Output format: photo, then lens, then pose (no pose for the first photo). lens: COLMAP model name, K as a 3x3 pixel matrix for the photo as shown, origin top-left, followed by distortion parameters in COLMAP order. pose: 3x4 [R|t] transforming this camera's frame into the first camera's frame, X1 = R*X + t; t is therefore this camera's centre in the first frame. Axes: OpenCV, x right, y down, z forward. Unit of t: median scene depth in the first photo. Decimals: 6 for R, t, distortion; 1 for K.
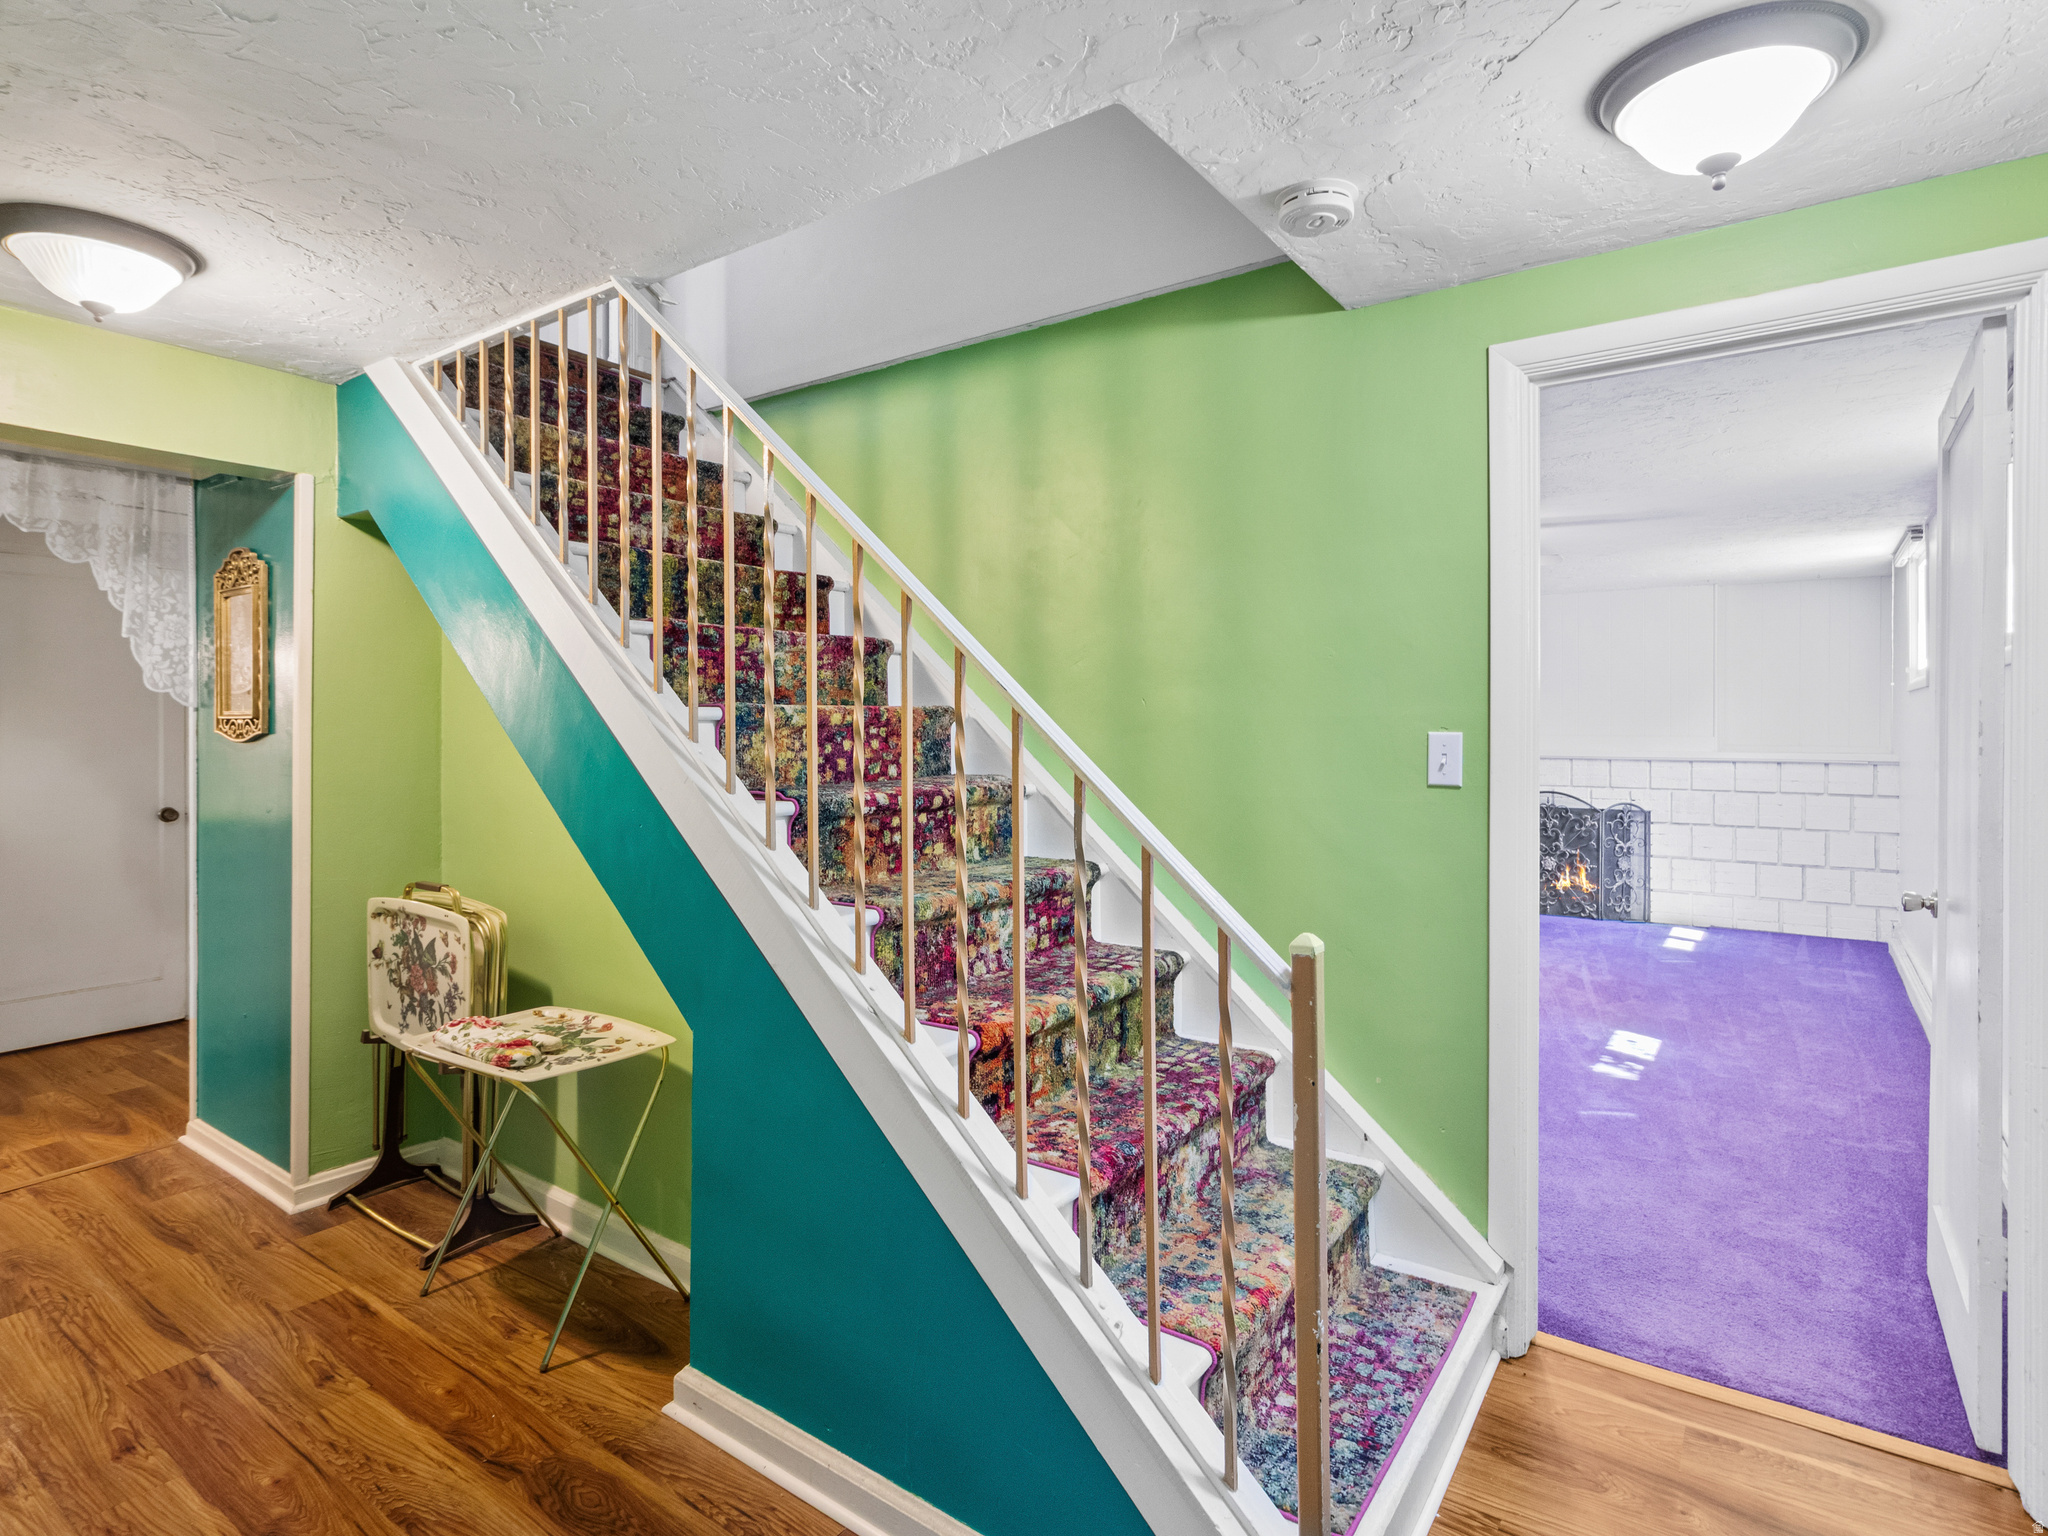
lens RADIAL K [[1079.5, 0, 1021.8], [0, 1079.5, 761.1], [0, 0, 1]] dist [0.005423, 0.001795]
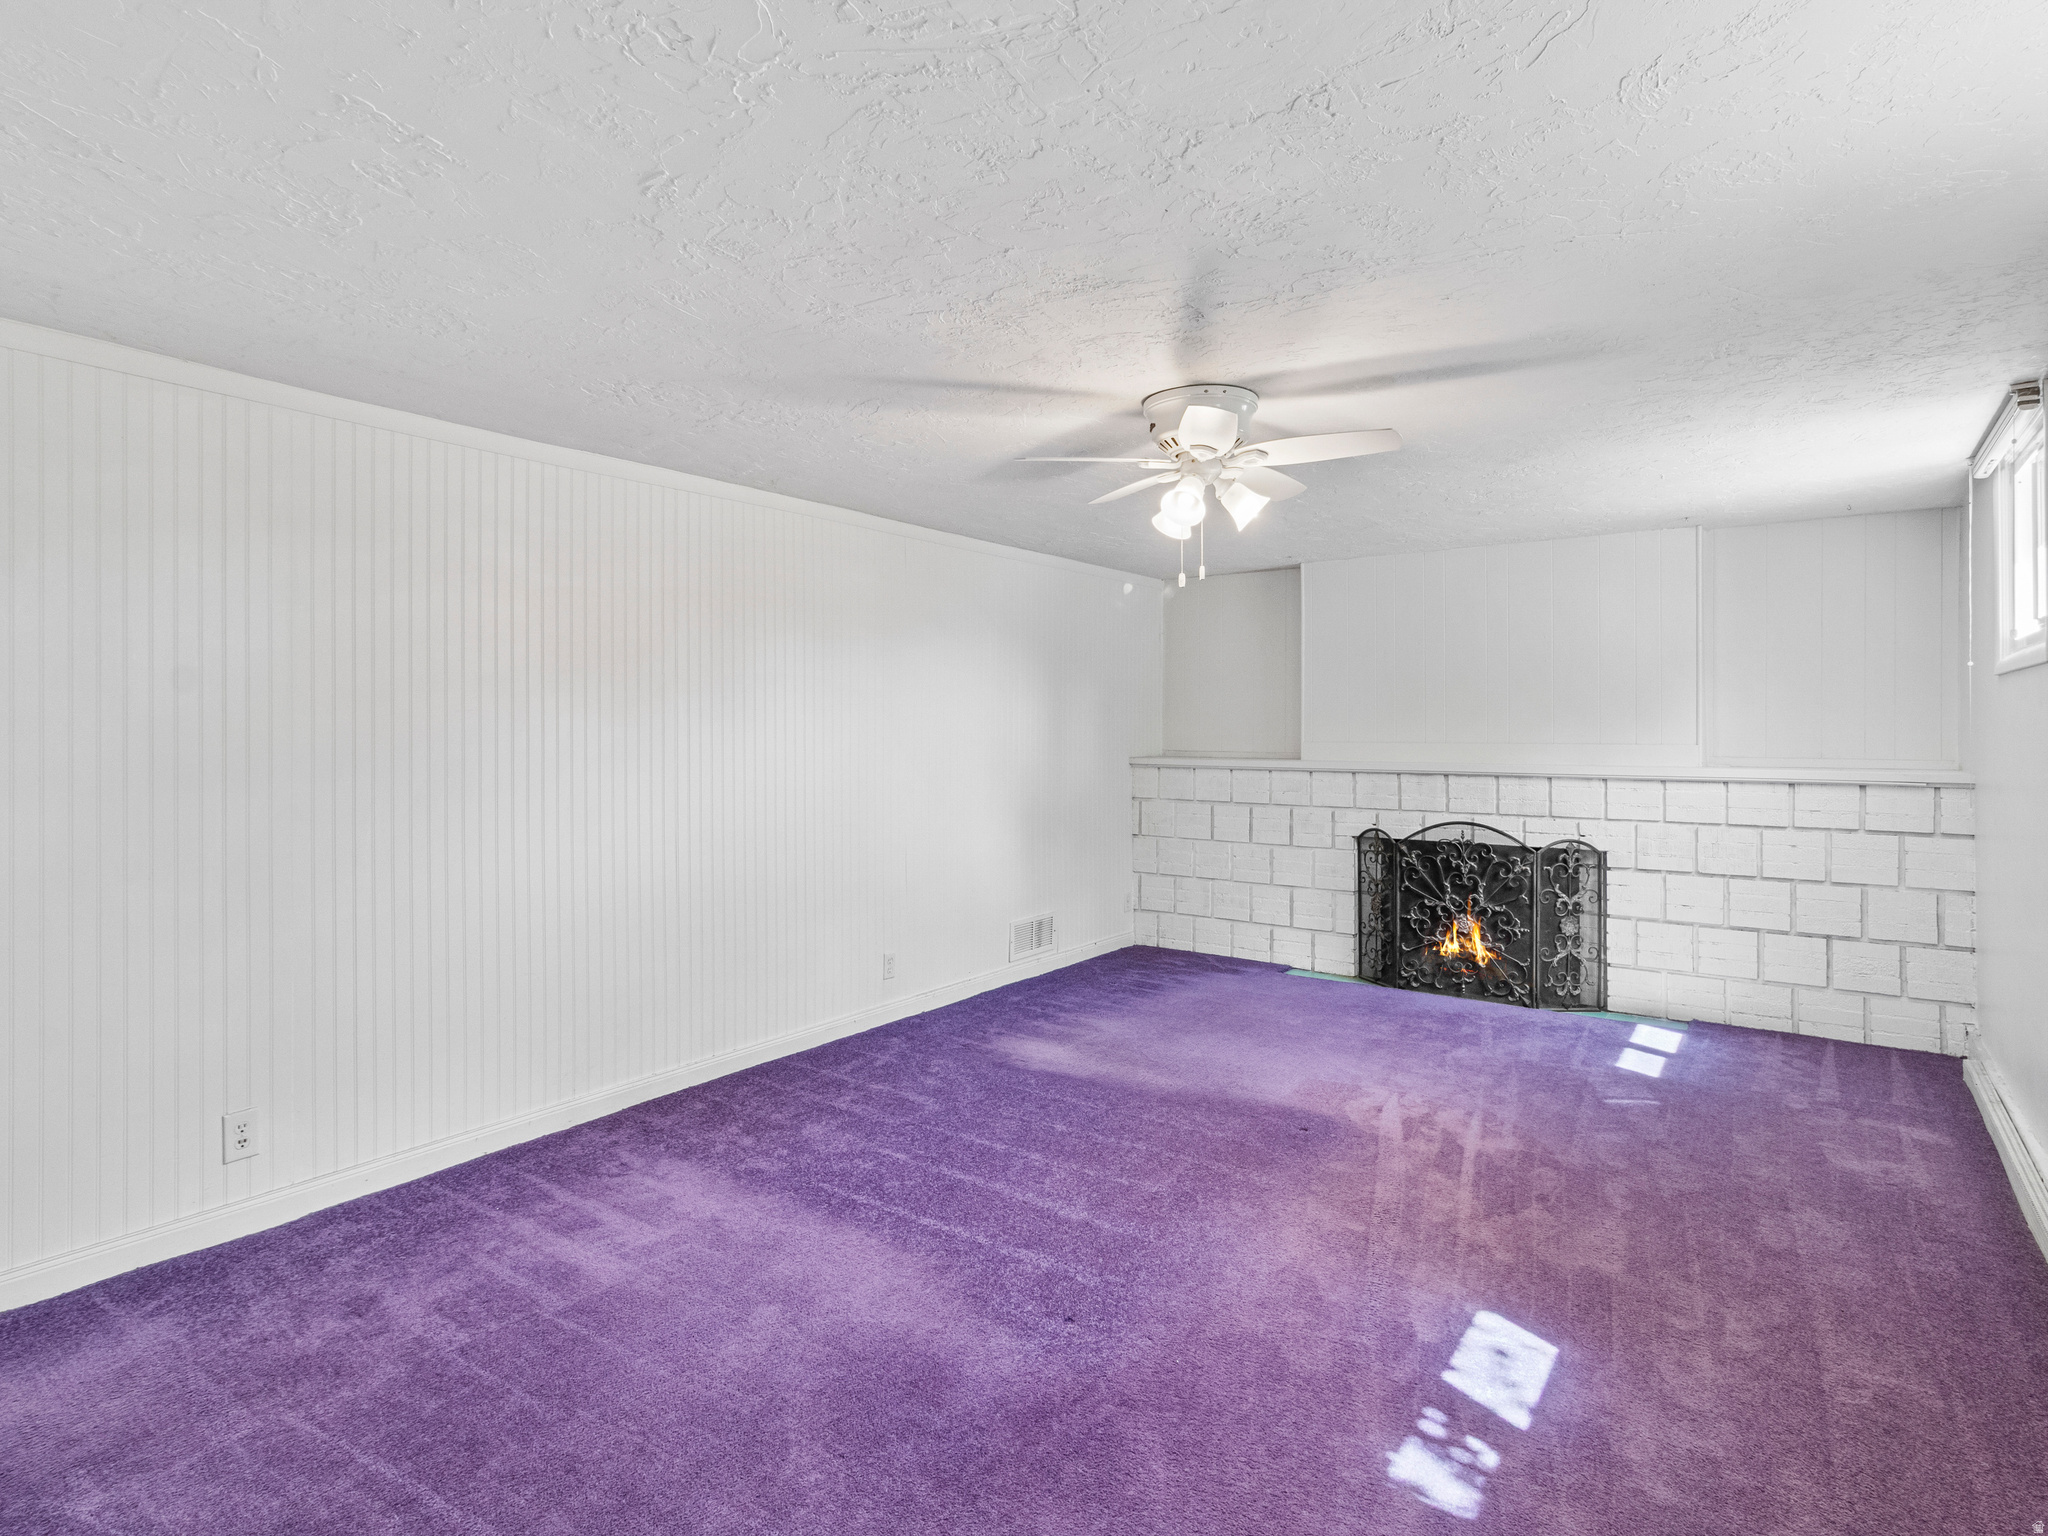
lens RADIAL K [[1079.5, 0, 1023.4], [0, 1079.5, 754.2], [0, 0, 1]] dist [0.005423, 0.001795]
pose [[0.999948, 0.000012, -0.010163, 0.227773], [-0.000069, 0.999984, -0.005645, -0.013214], [0.010163, 0.005645, 0.999932, 0.320571]]
